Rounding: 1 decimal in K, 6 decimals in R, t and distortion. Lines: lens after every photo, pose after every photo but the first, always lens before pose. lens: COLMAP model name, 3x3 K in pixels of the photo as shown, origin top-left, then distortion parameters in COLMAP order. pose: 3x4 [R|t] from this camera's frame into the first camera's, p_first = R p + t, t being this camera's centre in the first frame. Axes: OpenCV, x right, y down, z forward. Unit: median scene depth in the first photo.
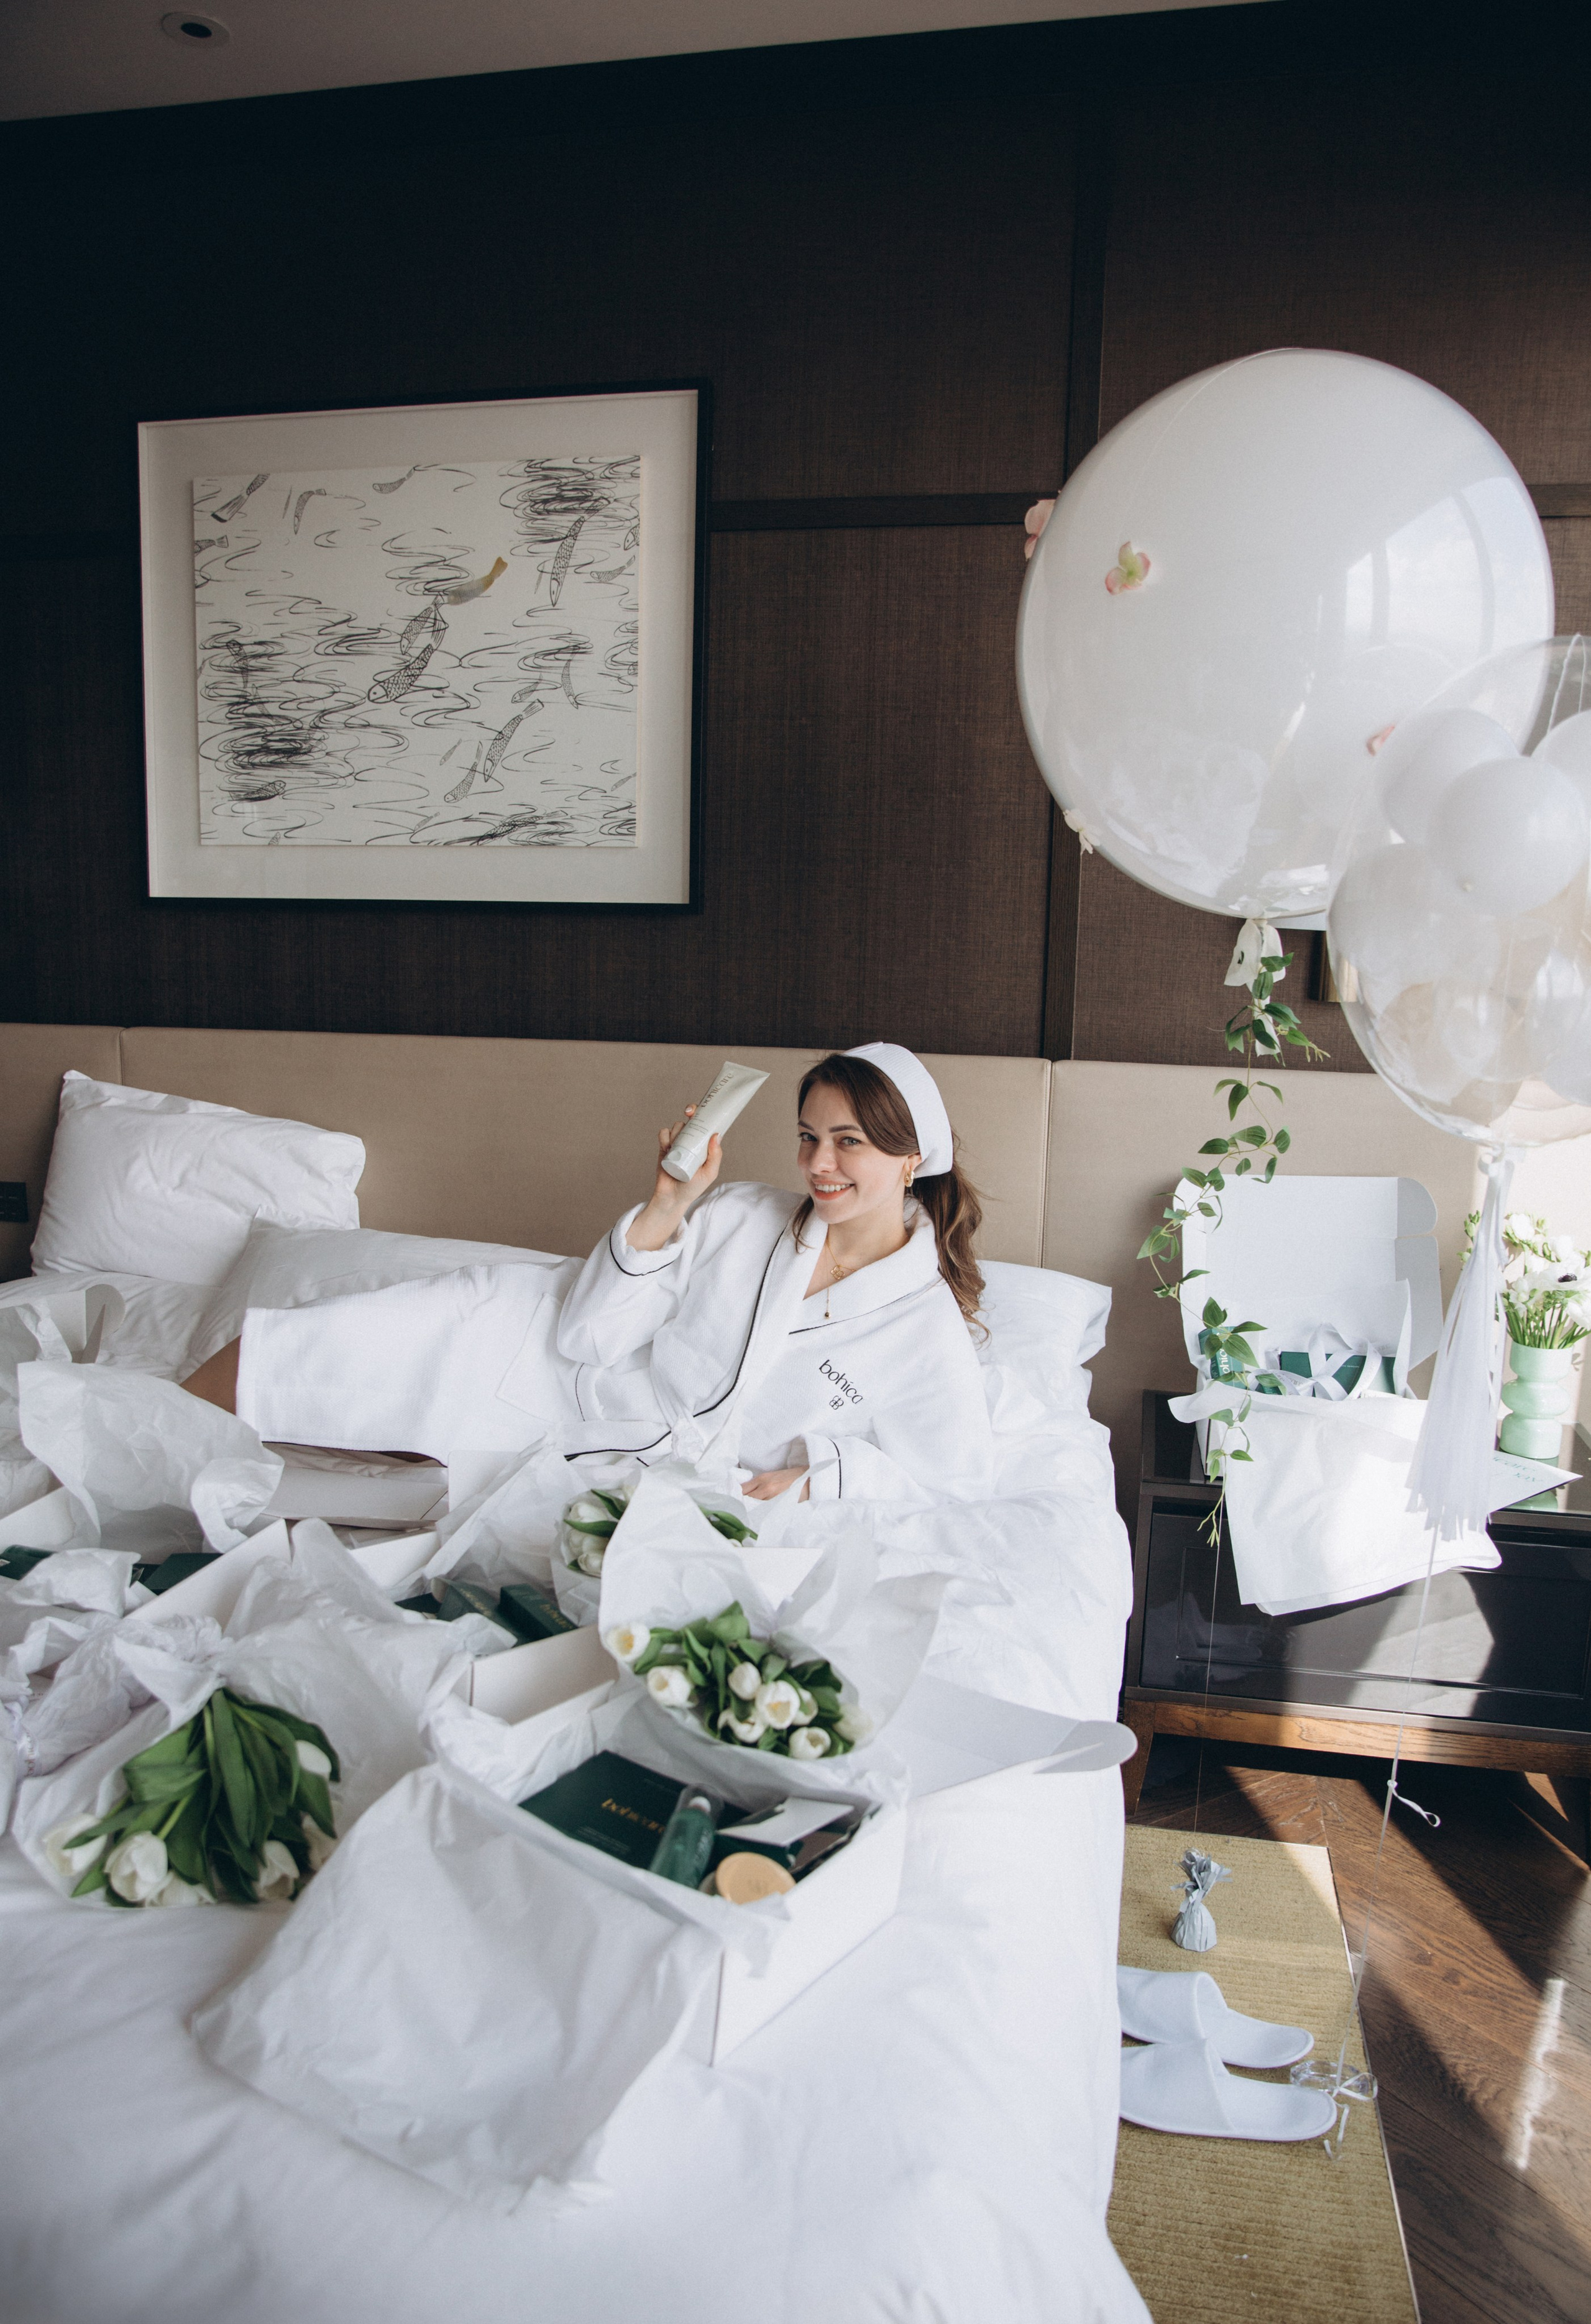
lens RADIAL K [[1656.0, 0, 783.1], [0, 1656.0, 1199.2], [0, 0, 1]] dist [-0.110685, 0.079649]
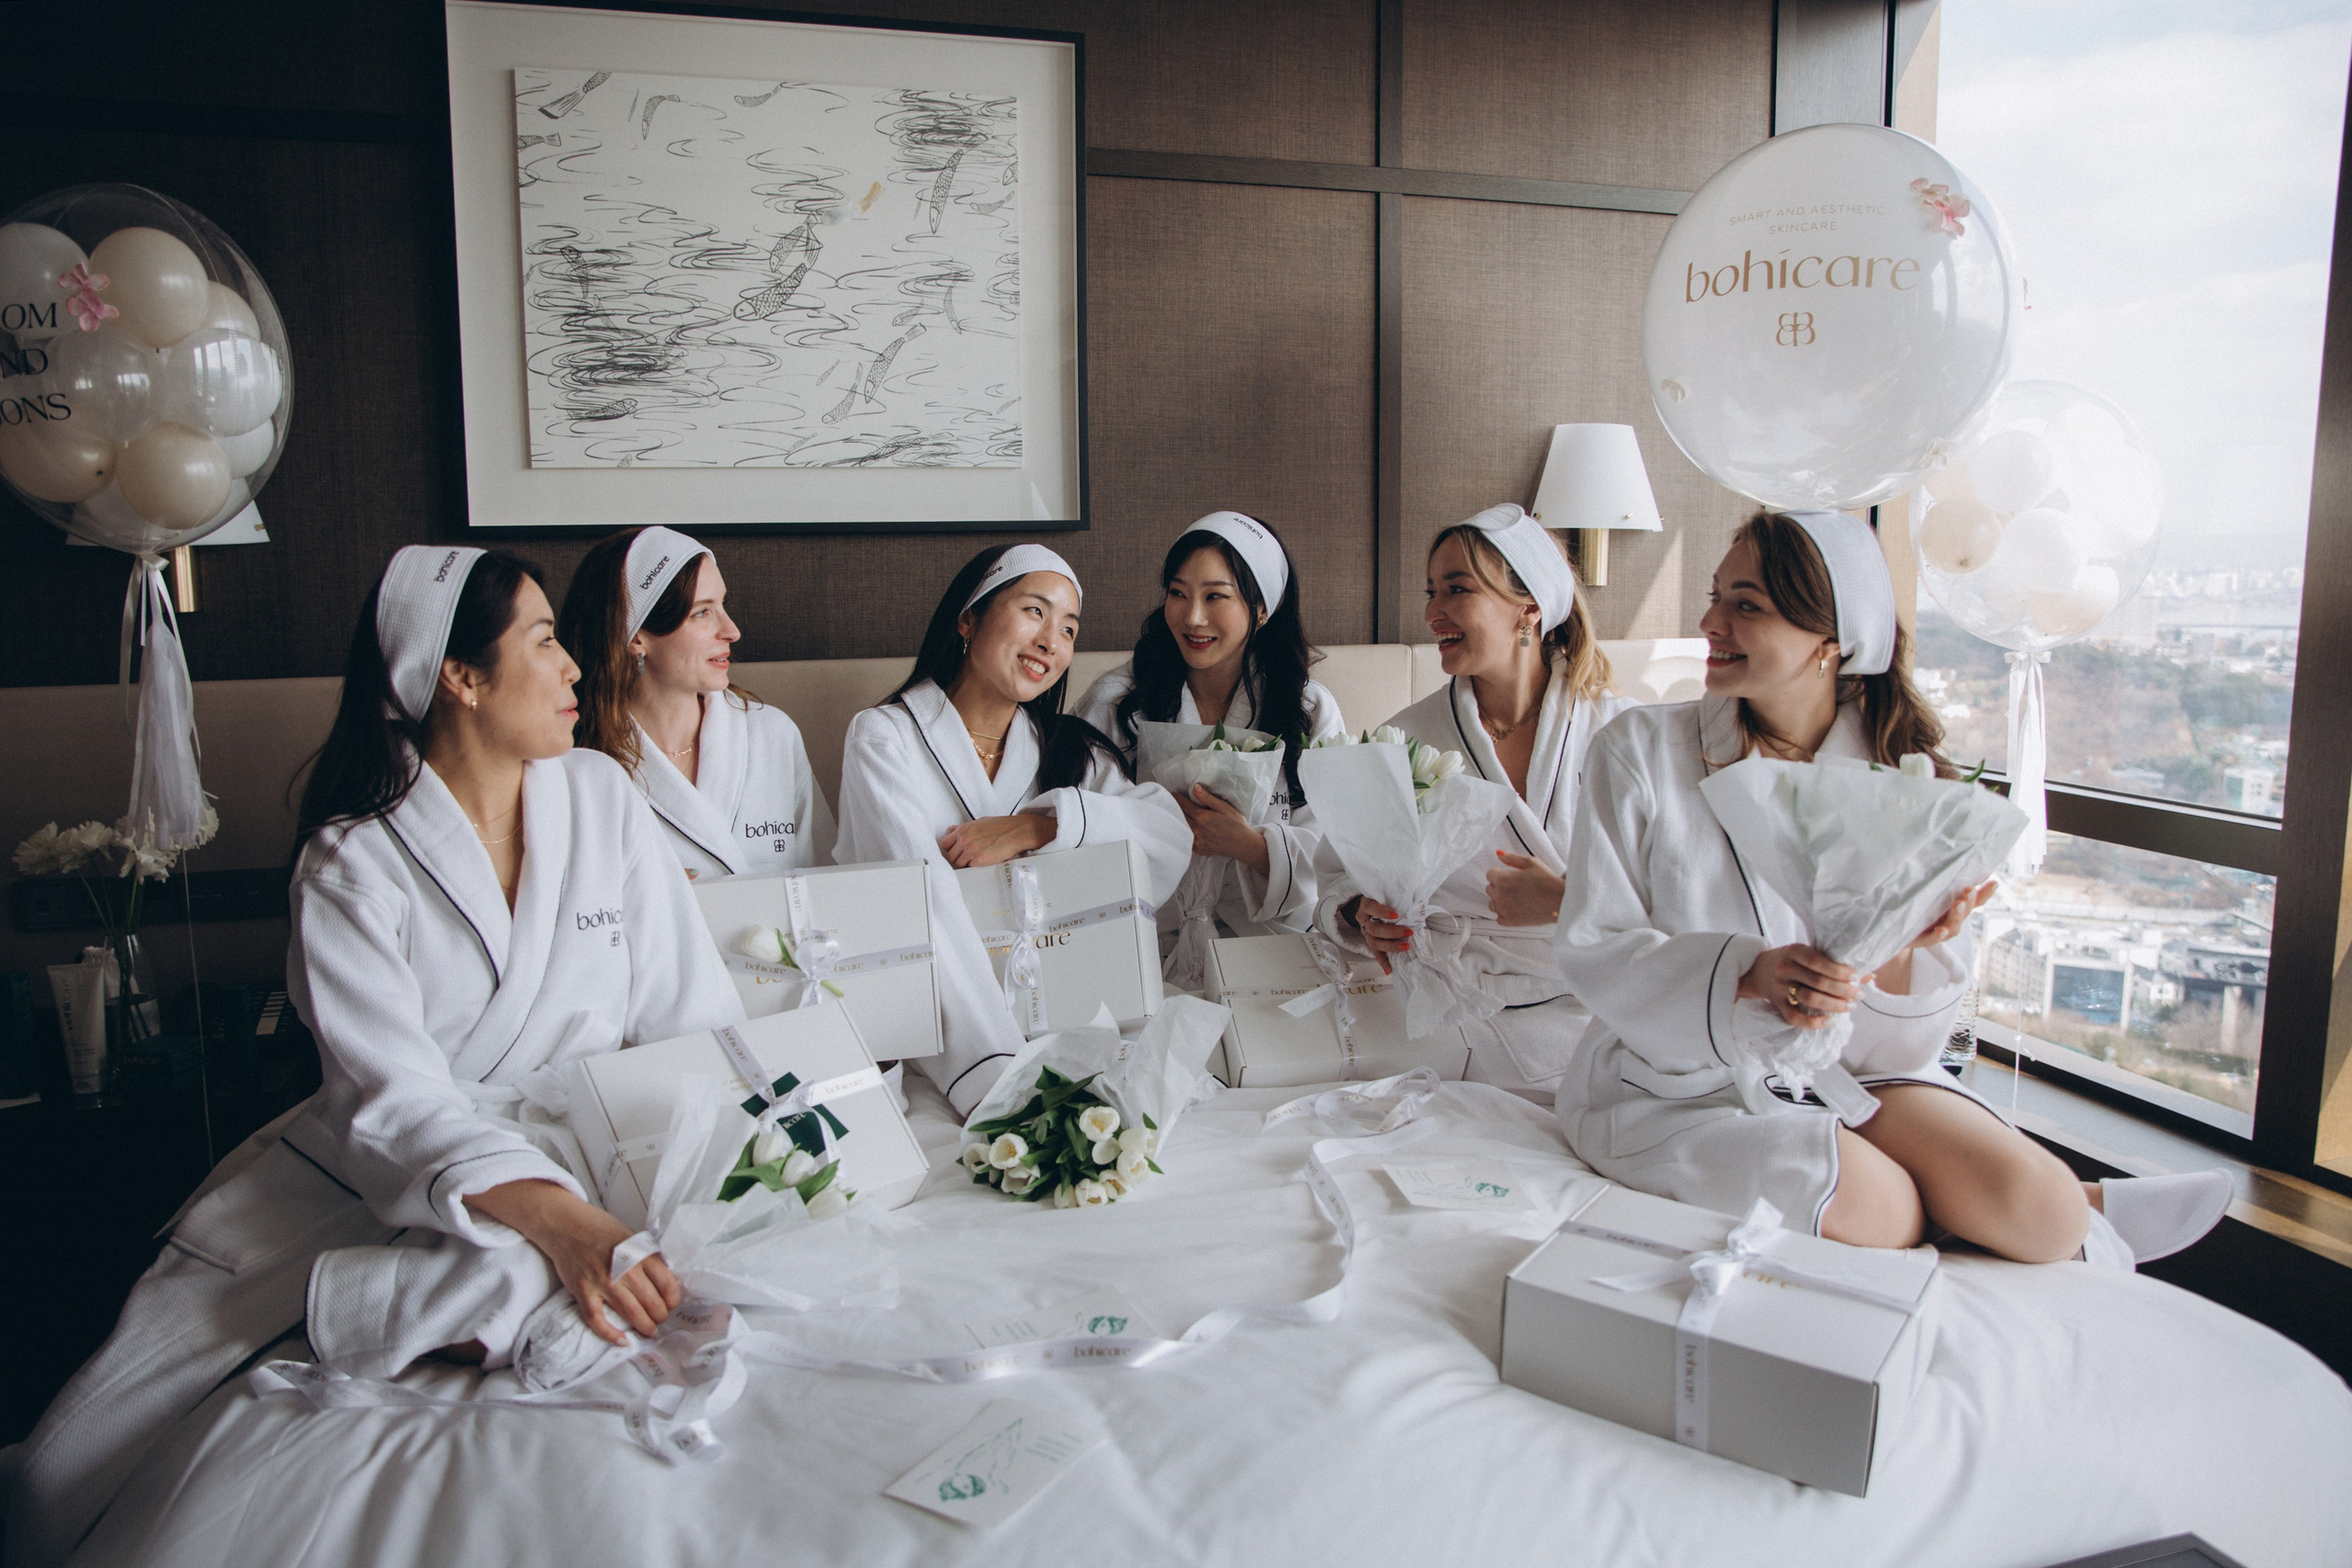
lens RADIAL K [[1620.5, 0, 1166.6], [0, 1620.5, 777.1], [0, 0, 1]] dist [-0.110072, 0.076021]
pose [[0.875299, -0.093815, 0.474395, -0.513625], [0.109978, 0.993914, -0.006365, -0.001585], [-0.470911, 0.057744, 0.880289, 0.065833]]
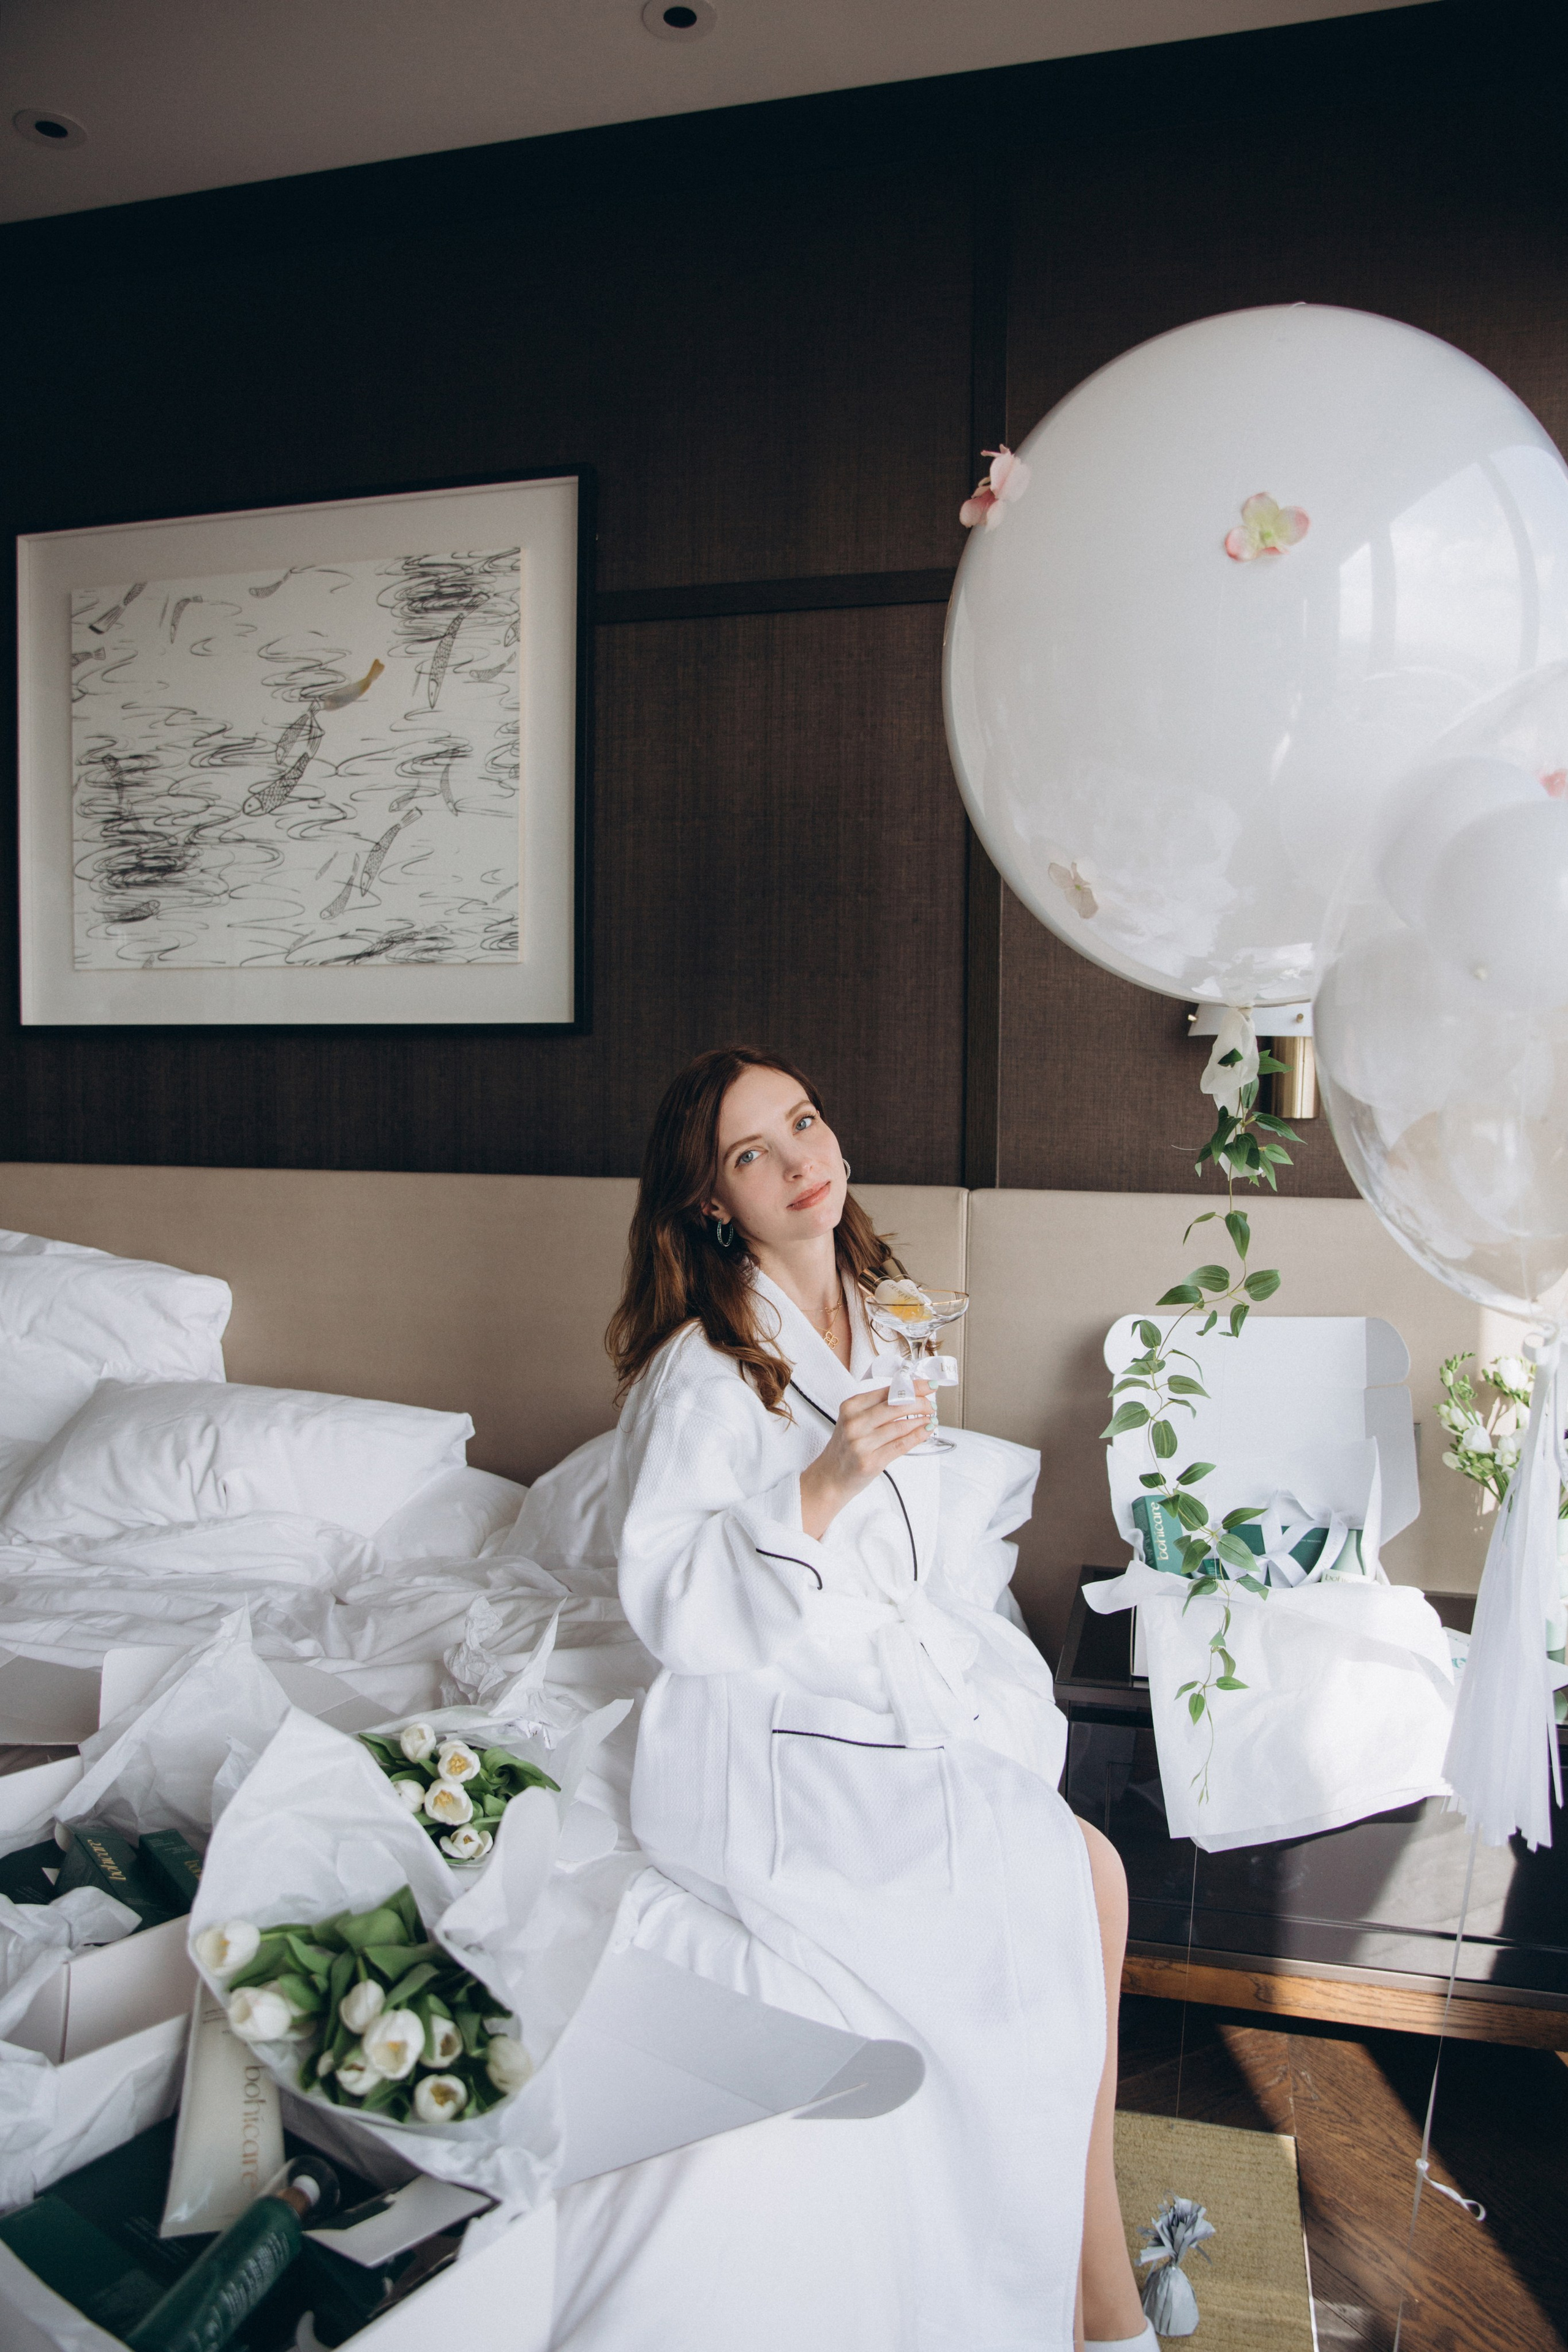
lens RADIAL K [[1620.7, 0, 771.7], [0, 1620.7, 1183.5], [0, 0, 1]] dist [-0.110072, 0.076021]
pose [[0.998900, -0.009892, -0.045842, 0.091307], [0.005381, 0.995219, -0.097515, -0.002769], [0.046587, 0.097161, 0.994178, 0.124206]]
